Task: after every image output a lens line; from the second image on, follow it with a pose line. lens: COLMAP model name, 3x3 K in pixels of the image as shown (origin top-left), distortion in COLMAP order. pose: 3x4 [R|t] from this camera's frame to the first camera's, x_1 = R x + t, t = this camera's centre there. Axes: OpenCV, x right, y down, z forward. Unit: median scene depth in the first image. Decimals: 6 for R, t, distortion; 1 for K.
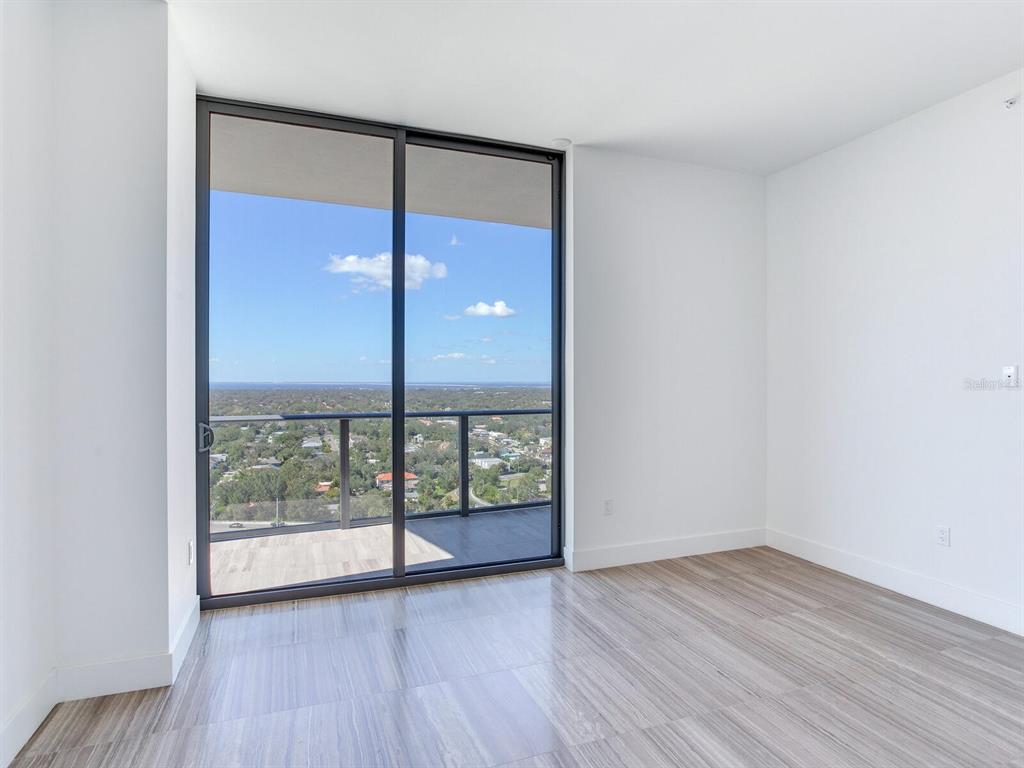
lens RADIAL K [[572.5, 0, 531.7], [0, 572.5, 398.6], [0, 0, 1]] dist [-0.042794, 0.026053]
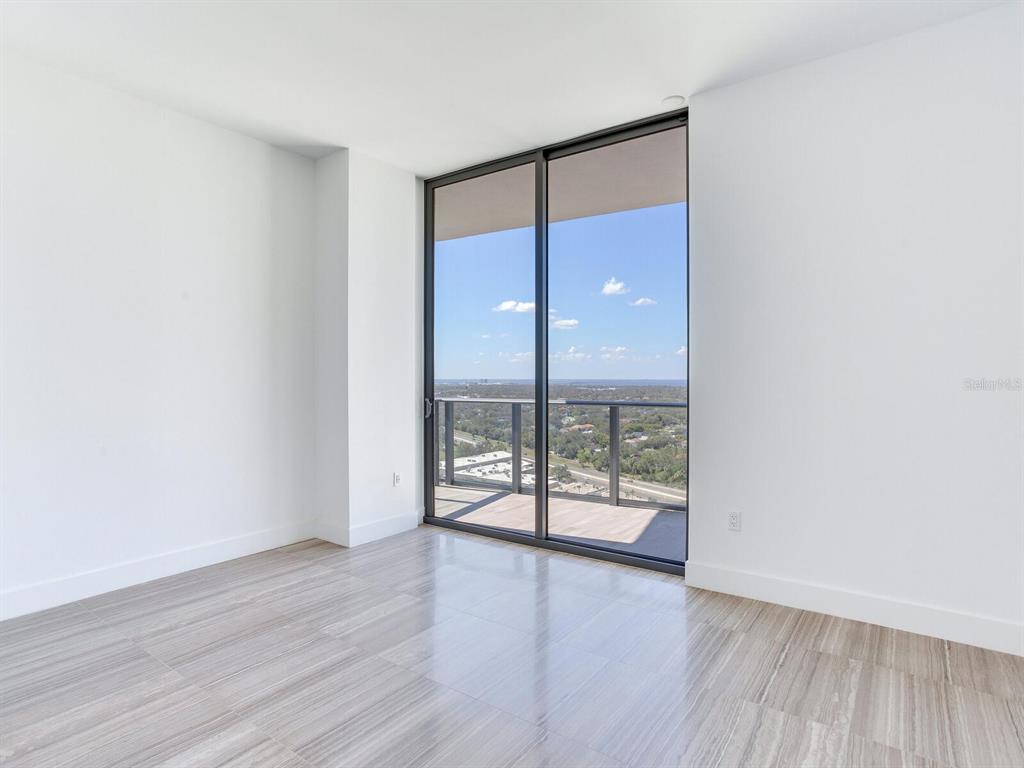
lens RADIAL K [[572.5, 0, 506.9], [0, 572.5, 409.2], [0, 0, 1]] dist [-0.042794, 0.026053]
pose [[0.530388, 0.043566, -0.846635, 0.689969], [-0.025626, 0.999046, 0.035355, 0.007921], [0.847367, 0.002944, 0.530999, 0.309602]]
